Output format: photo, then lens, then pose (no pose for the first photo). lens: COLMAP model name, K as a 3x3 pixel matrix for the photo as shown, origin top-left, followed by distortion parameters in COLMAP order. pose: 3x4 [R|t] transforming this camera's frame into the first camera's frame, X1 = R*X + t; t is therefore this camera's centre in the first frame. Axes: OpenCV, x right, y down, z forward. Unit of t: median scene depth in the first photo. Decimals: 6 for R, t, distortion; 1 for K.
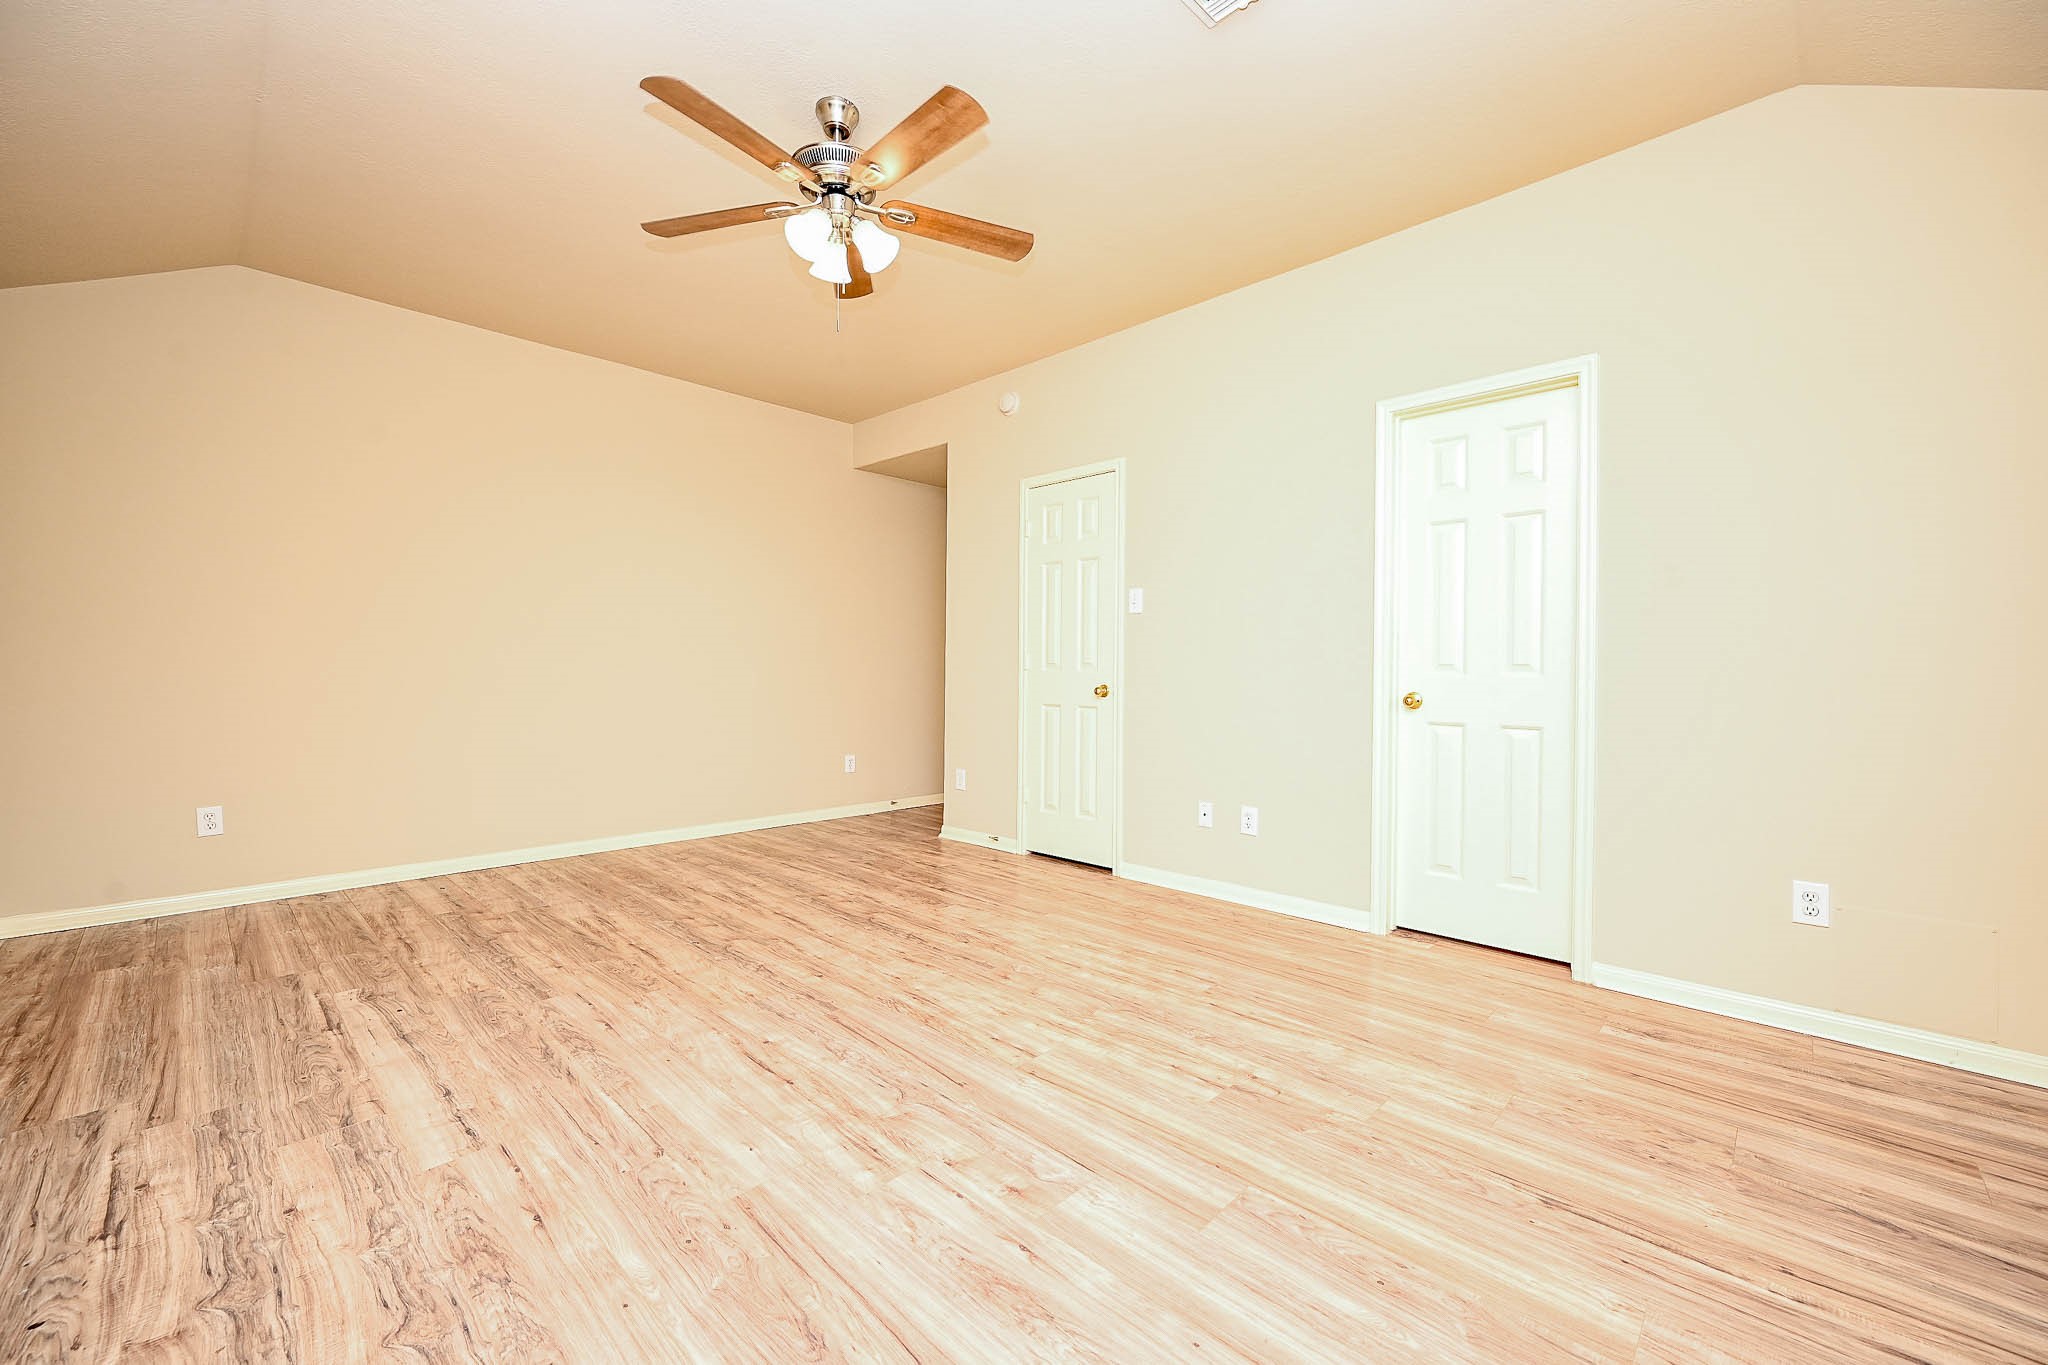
lens RADIAL K [[810.5, 0, 1052.1], [0, 810.5, 678.8], [0, 0, 1]] dist [0.001283, 0.000285]
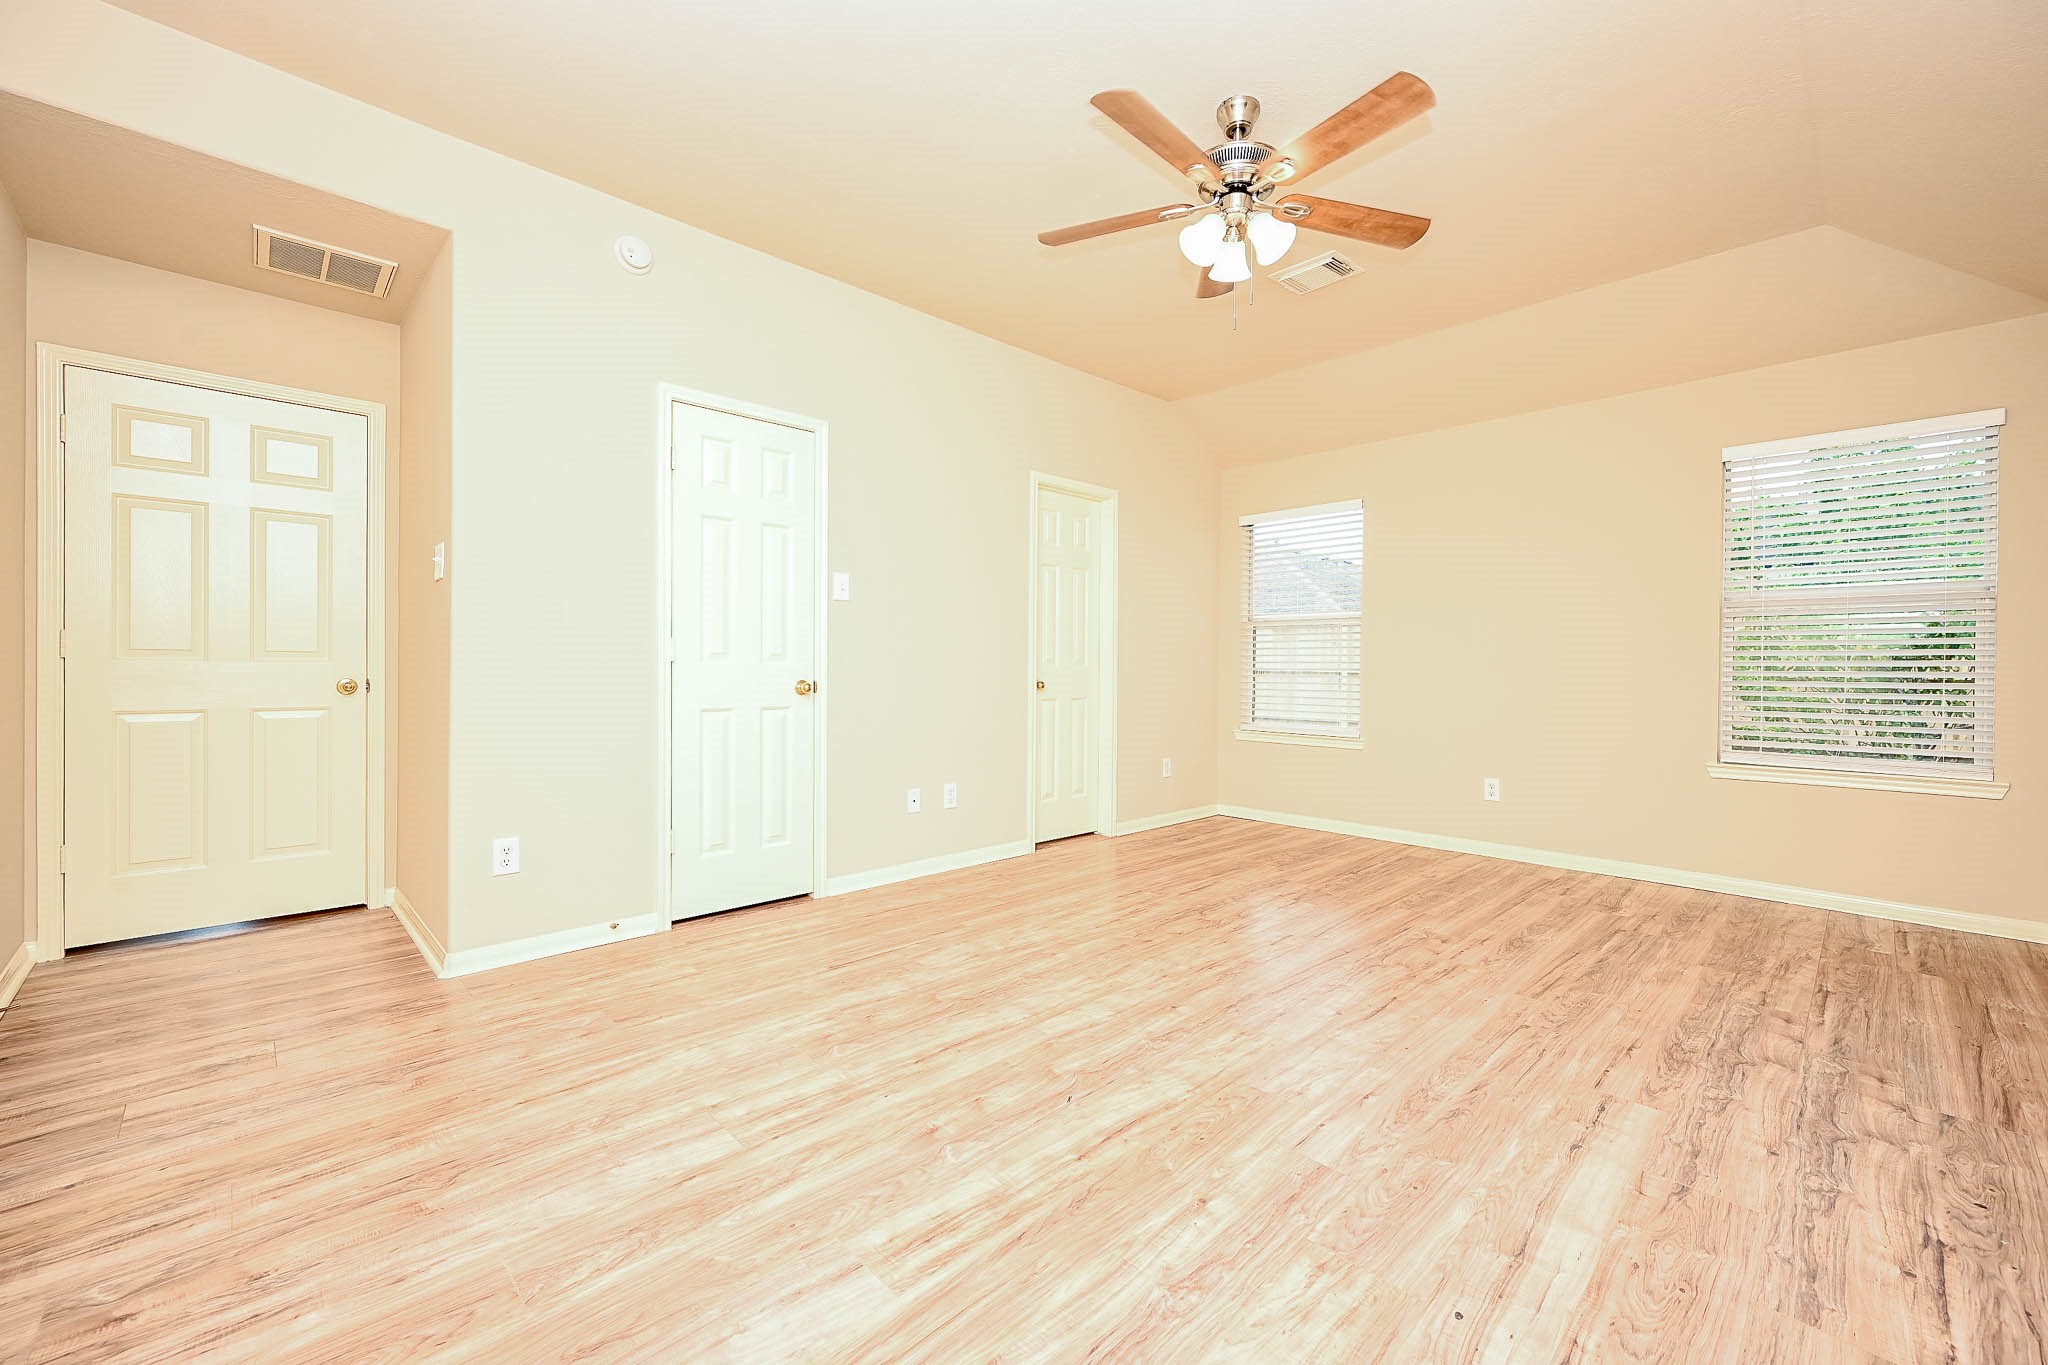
lens RADIAL K [[820.0, 0, 1020.5], [0, 820.0, 672.3], [0, 0, 1]] dist [-0.000327, -0.000058]
pose [[0.059855, -0.014508, 0.998102, -1.330512], [0.001577, 0.999894, 0.014440, -0.021978], [-0.998206, 0.000709, 0.059872, 1.234794]]
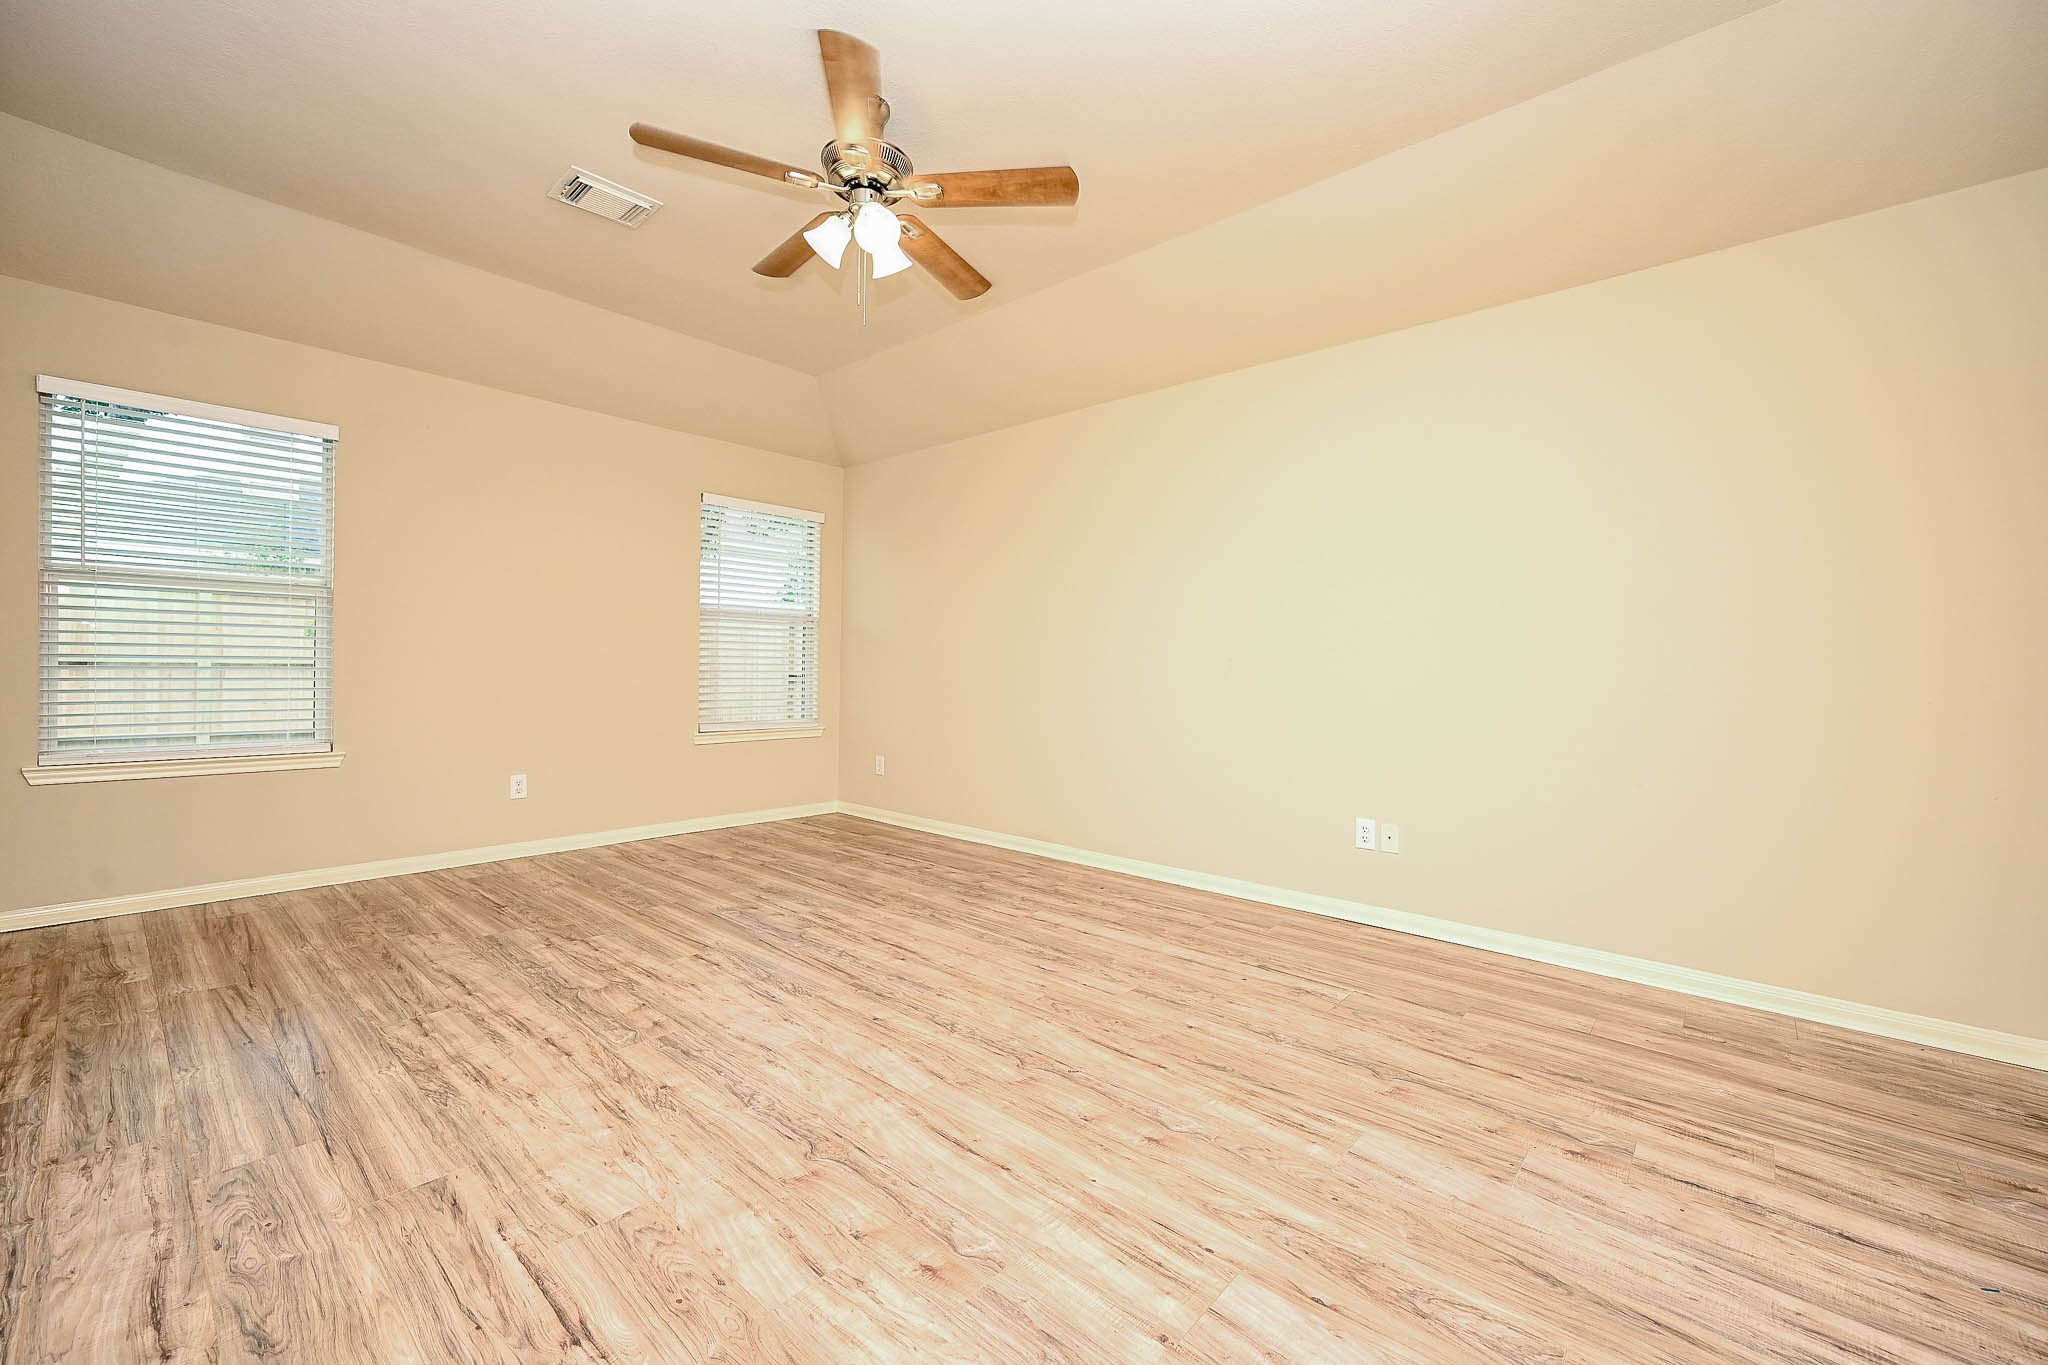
lens RADIAL K [[816.8, 0, 1048.6], [0, 816.8, 657.2], [0, 0, 1]] dist [-0.001592, -0.000155]
pose [[-0.999110, -0.023608, -0.034964, -0.477056], [-0.023427, 0.999710, -0.005599, -0.021901], [0.035086, -0.004775, -0.999373, 2.082667]]
